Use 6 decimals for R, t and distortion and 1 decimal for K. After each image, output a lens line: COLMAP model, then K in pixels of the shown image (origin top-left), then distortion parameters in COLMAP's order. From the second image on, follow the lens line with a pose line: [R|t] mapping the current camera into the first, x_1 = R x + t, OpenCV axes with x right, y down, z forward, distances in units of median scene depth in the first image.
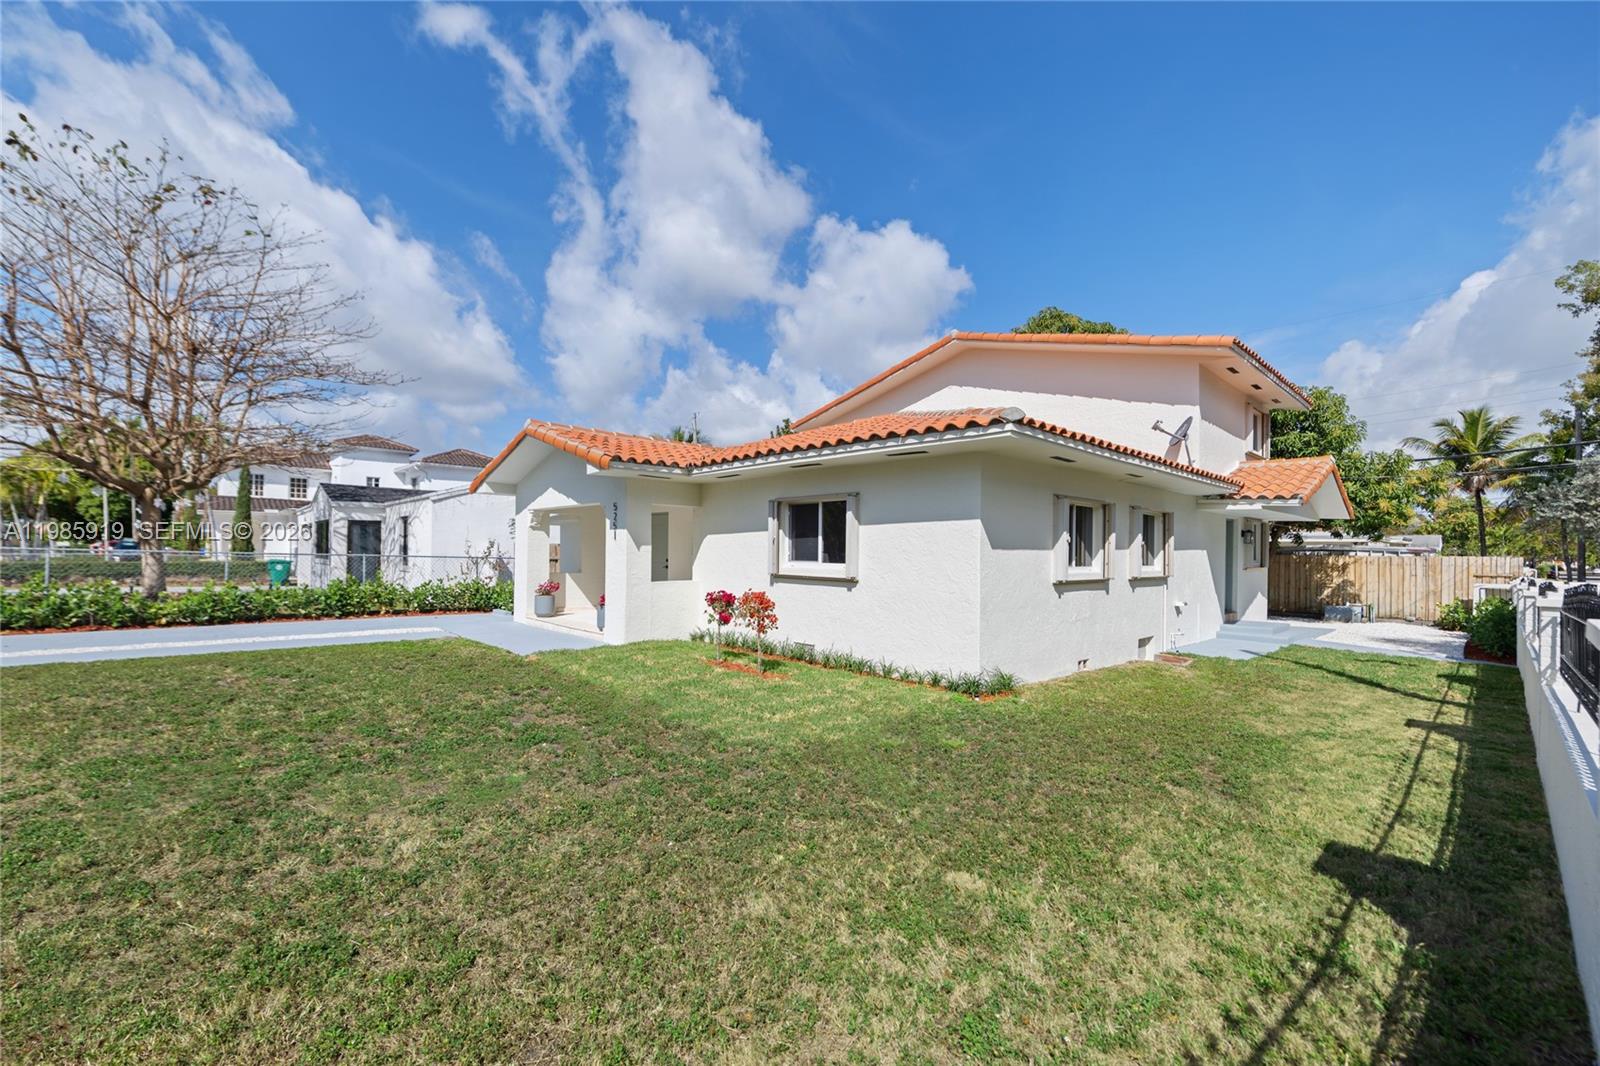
lens RADIAL K [[660.6, 0, 796.3], [0, 660.6, 545.5], [0, 0, 1]] dist [-0.003688, 0.000288]
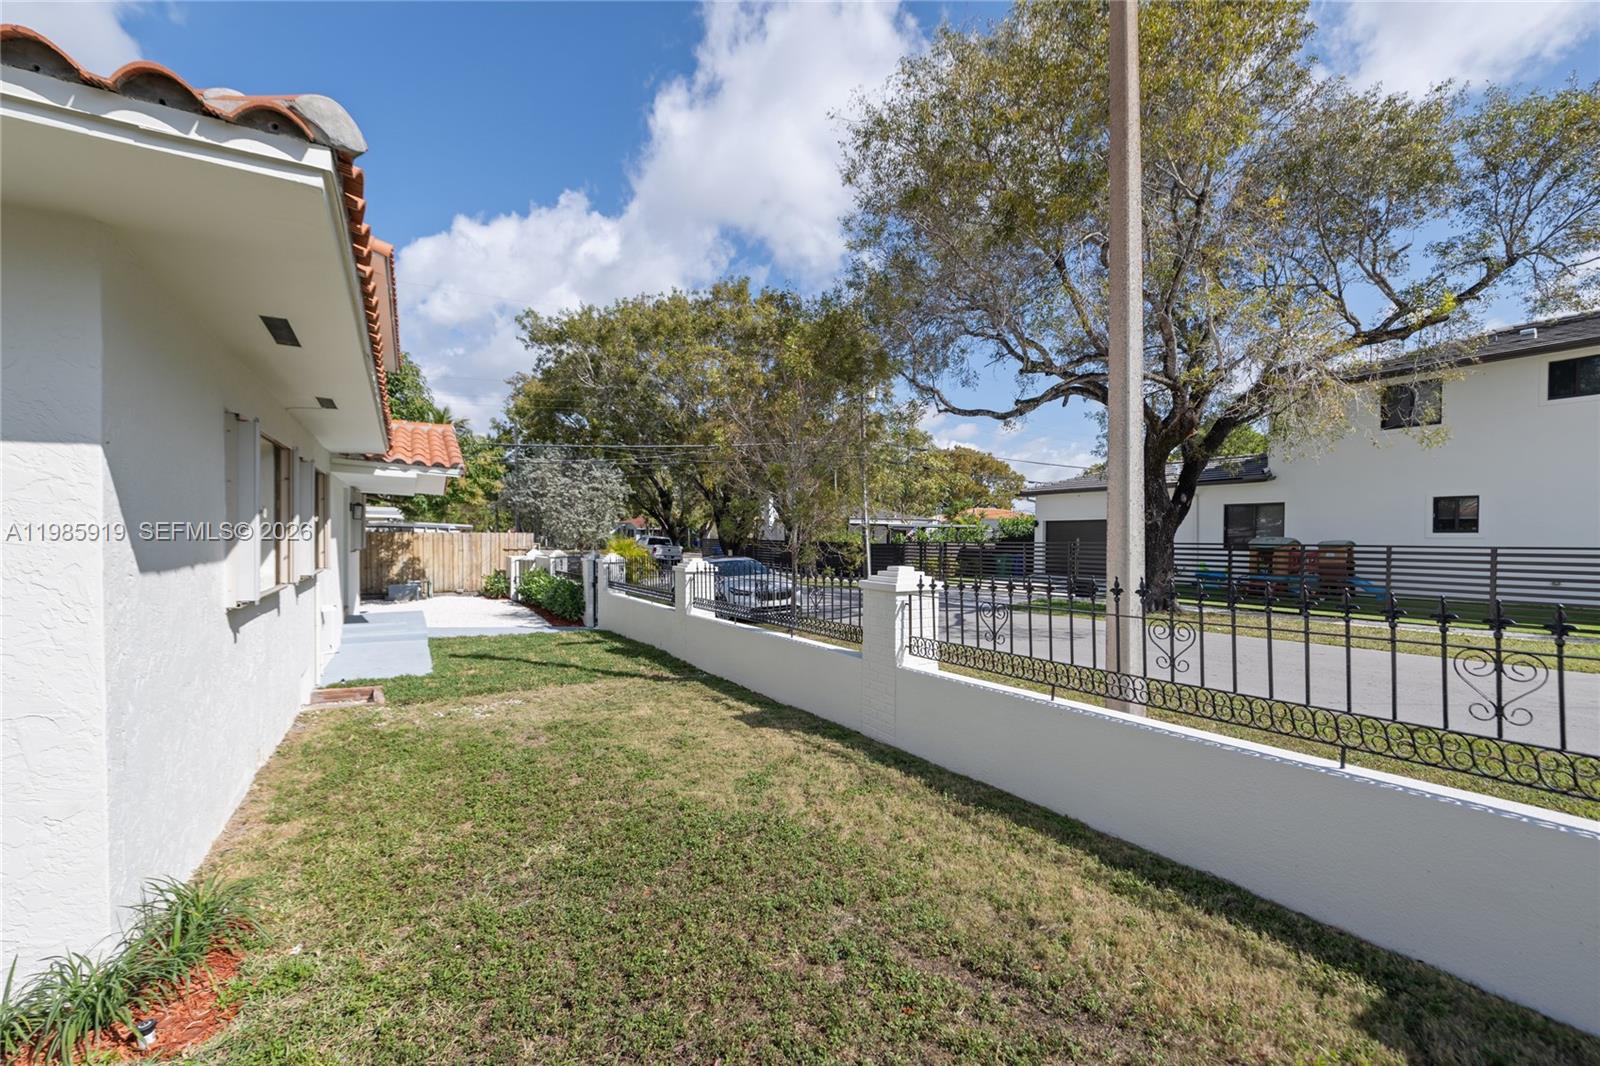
lens RADIAL K [[660.6, 0, 796.7], [0, 660.6, 541.7], [0, 0, 1]] dist [-0.003688, 0.000288]
pose [[0.231169, -0.017735, 0.972752, 0.018185], [-0.017086, 0.999606, 0.022285, -0.002181], [-0.972764, -0.021772, 0.230775, 0.222612]]
